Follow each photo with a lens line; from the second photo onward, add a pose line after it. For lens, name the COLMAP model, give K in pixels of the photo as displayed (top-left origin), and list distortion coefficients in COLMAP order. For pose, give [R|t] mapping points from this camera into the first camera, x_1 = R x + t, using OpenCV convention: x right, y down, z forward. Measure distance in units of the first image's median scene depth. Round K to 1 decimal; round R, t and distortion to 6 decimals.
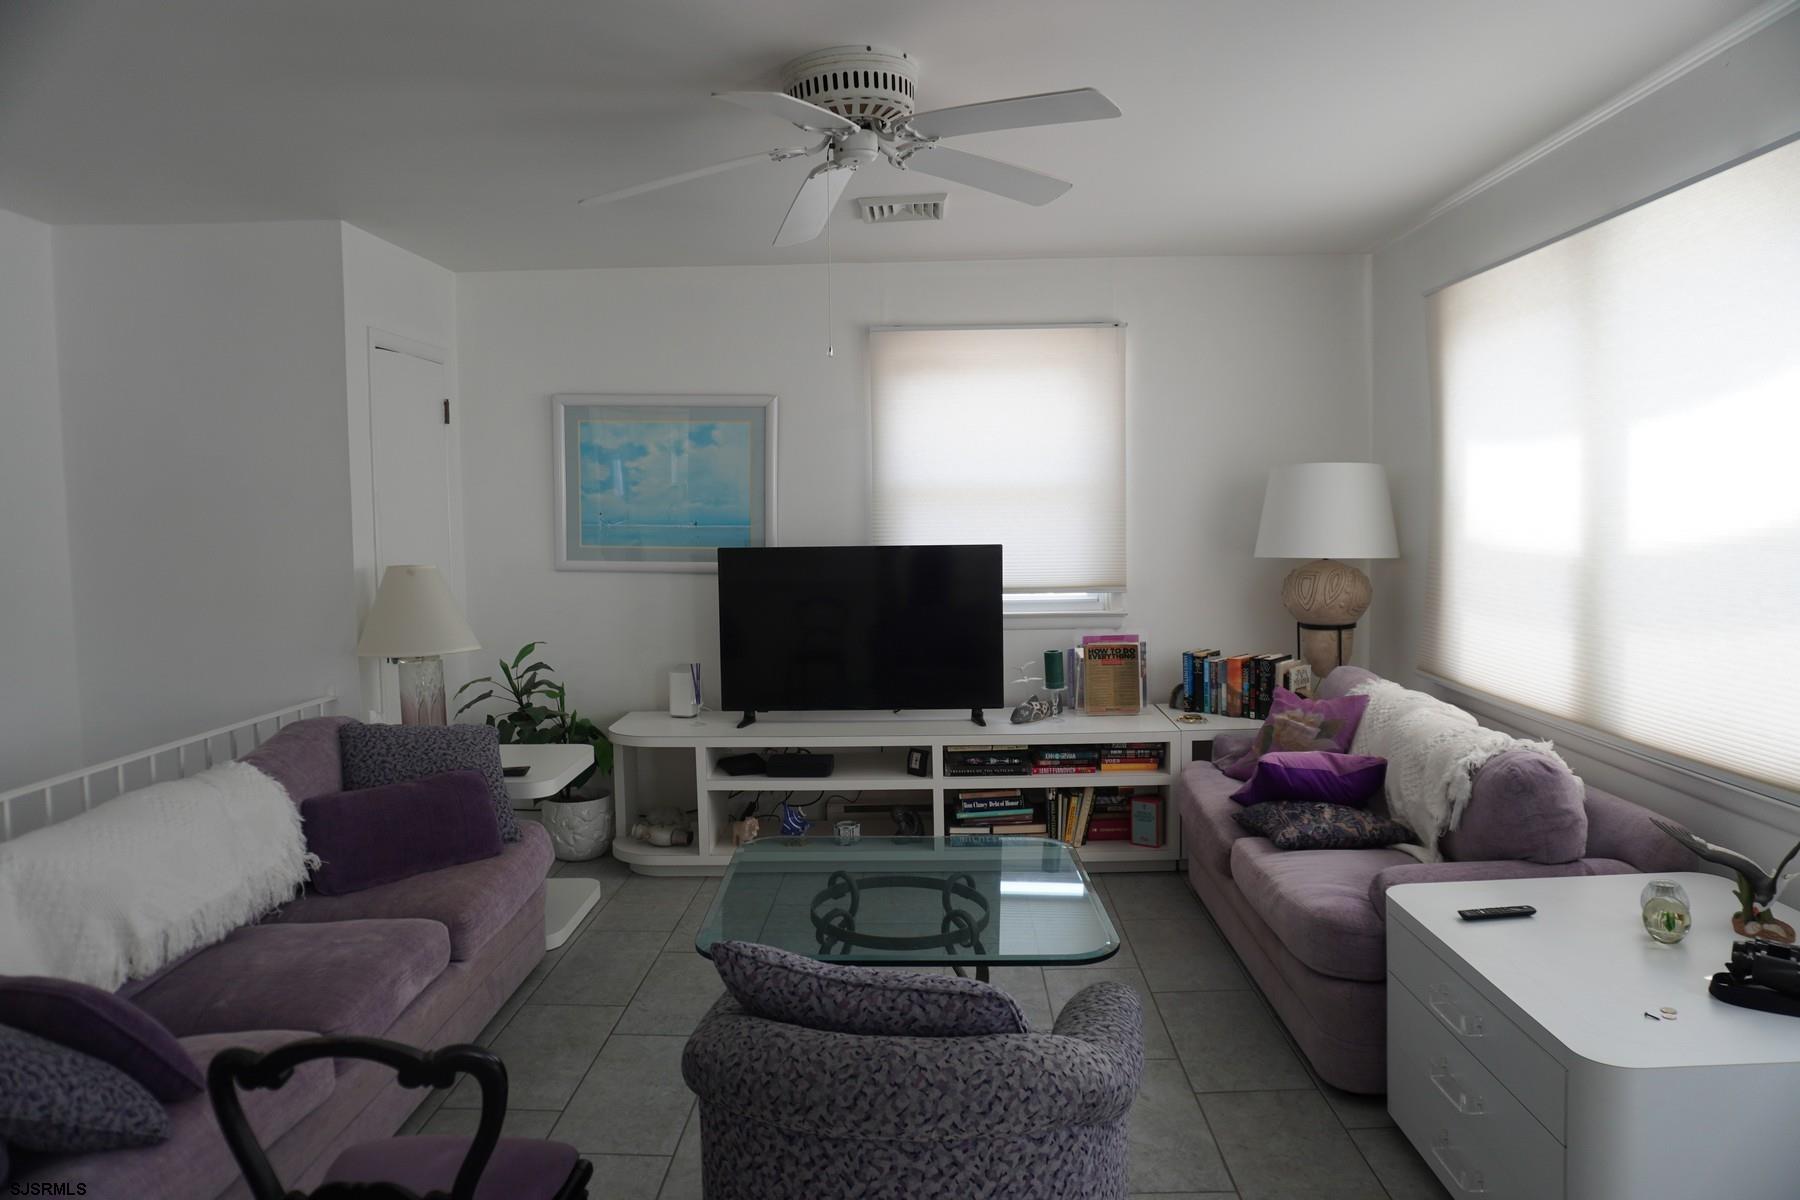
lens RADIAL K [[1198.8, 0, 908.2], [0, 1198.8, 593.3], [0, 0, 1]] dist [-0.059771, 0.038806]
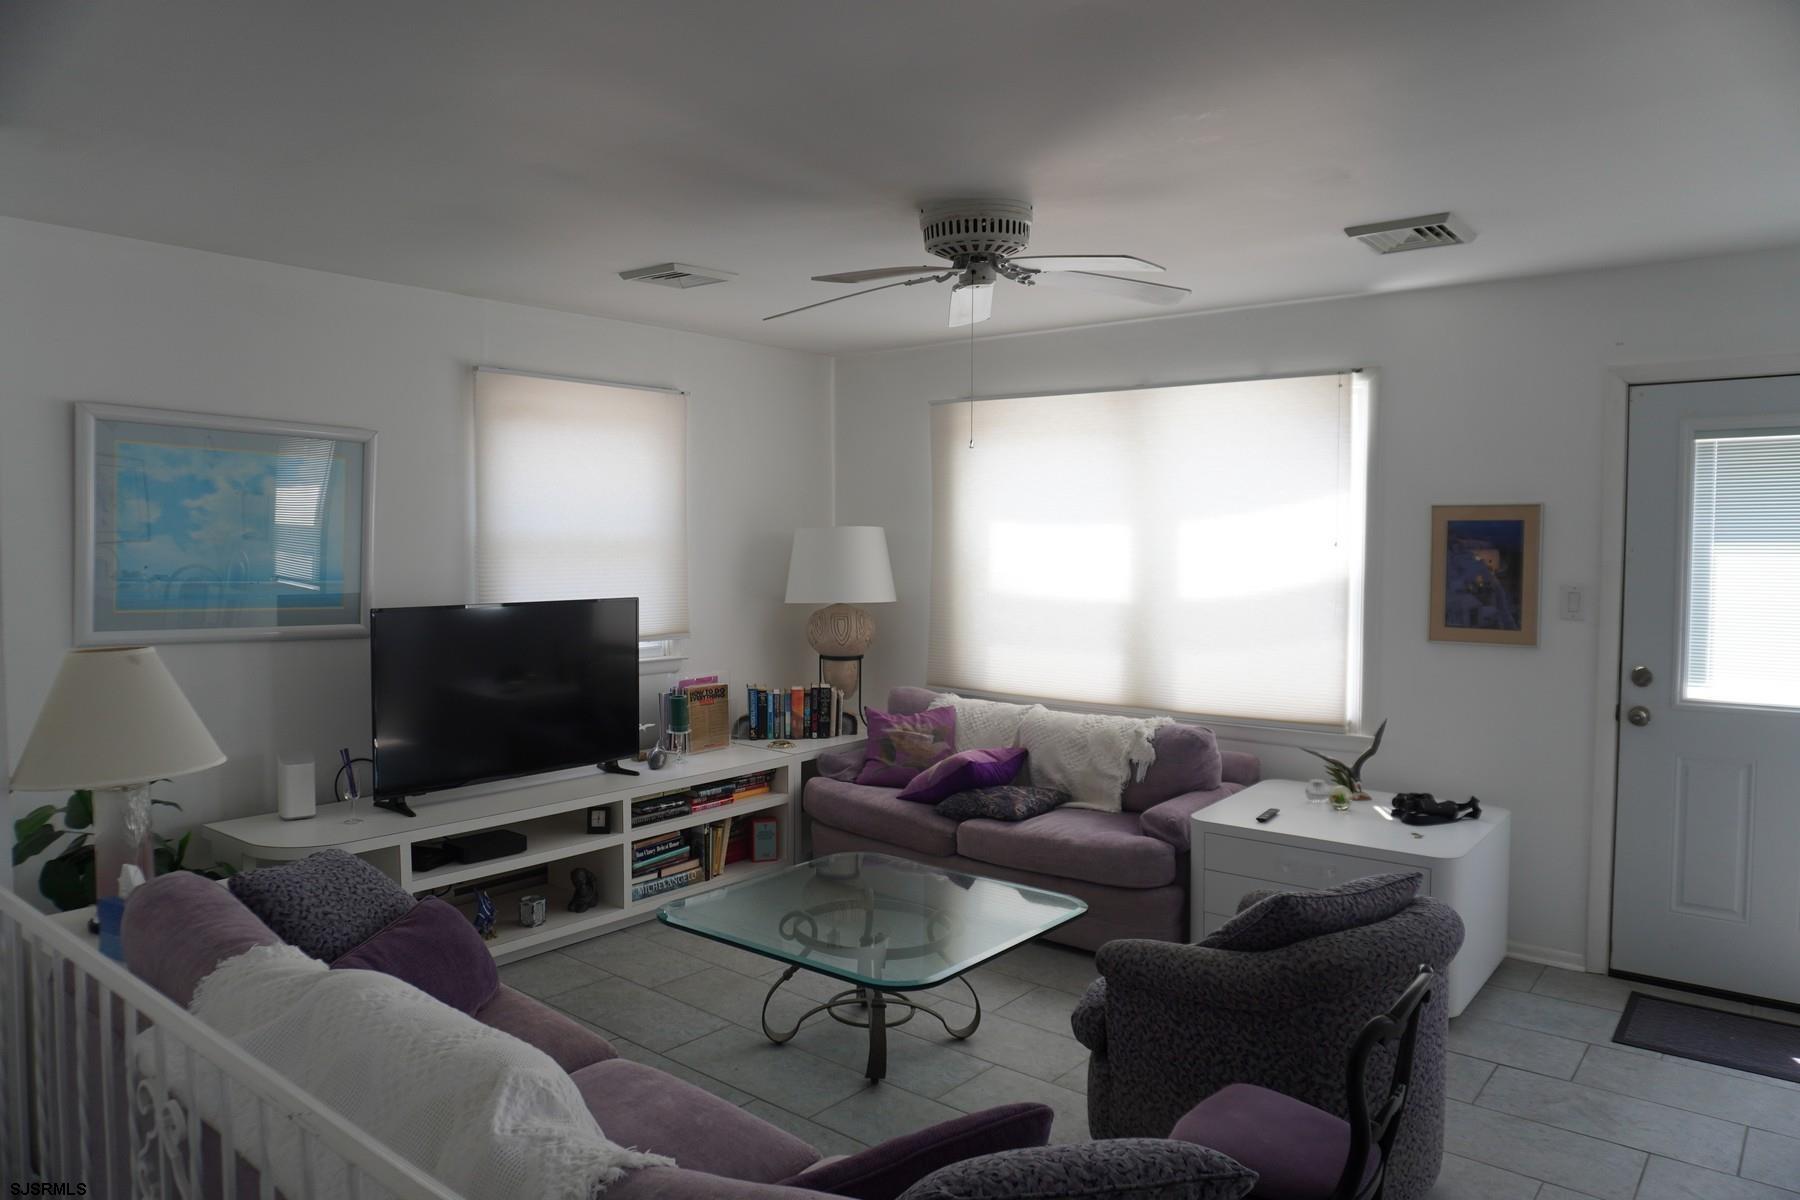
lens RADIAL K [[1198.8, 0, 908.2], [0, 1198.8, 593.3], [0, 0, 1]] dist [-0.059771, 0.038806]
pose [[0.612275, -0.020138, 0.790388, -0.600404], [0.041700, 0.999107, -0.006848, -0.027783], [-0.789545, 0.037152, 0.612568, 0.189375]]
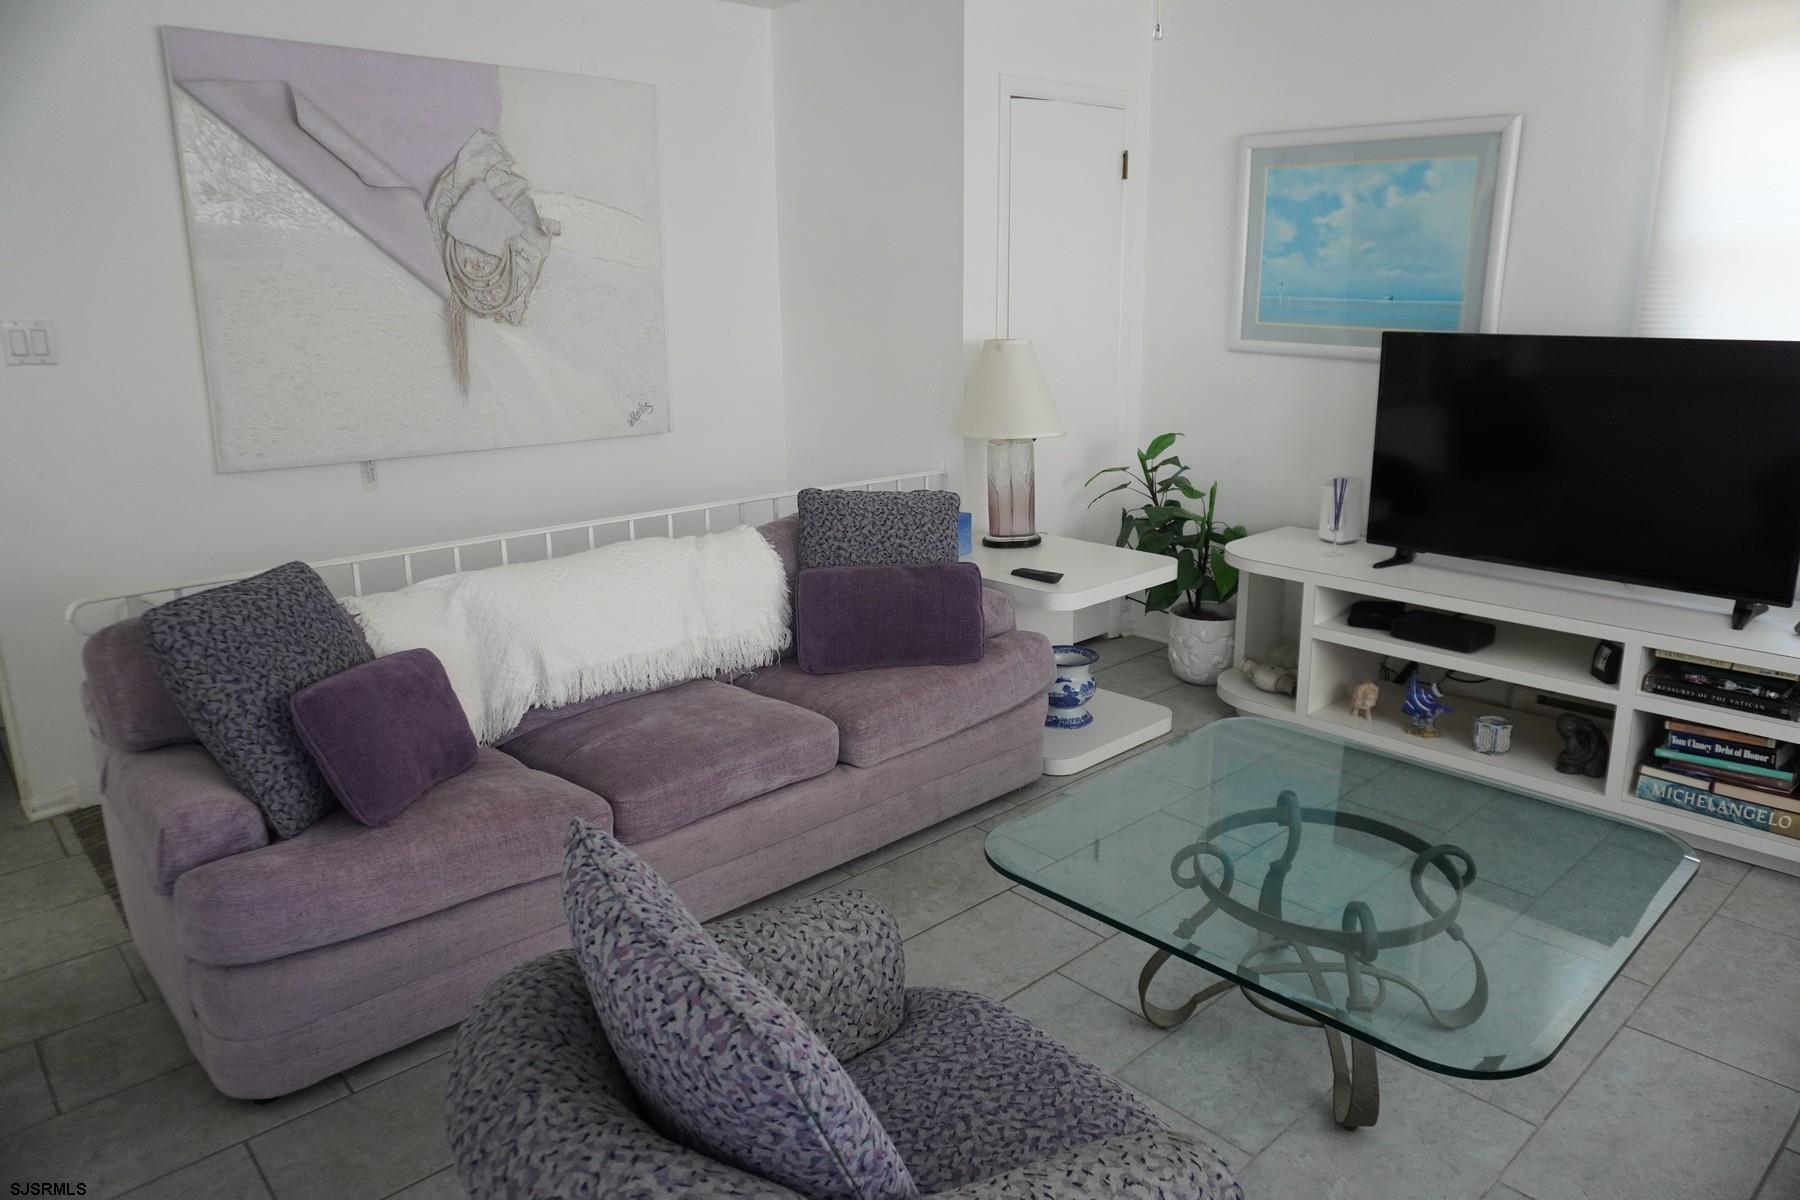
lens RADIAL K [[1198.8, 0, 908.2], [0, 1198.8, 593.3], [0, 0, 1]] dist [-0.059771, 0.038806]
pose [[0.687834, 0.183659, -0.702249, 0.197076], [-0.045938, 0.976536, 0.210398, -0.020180], [0.724413, -0.112458, 0.680131, 0.253414]]
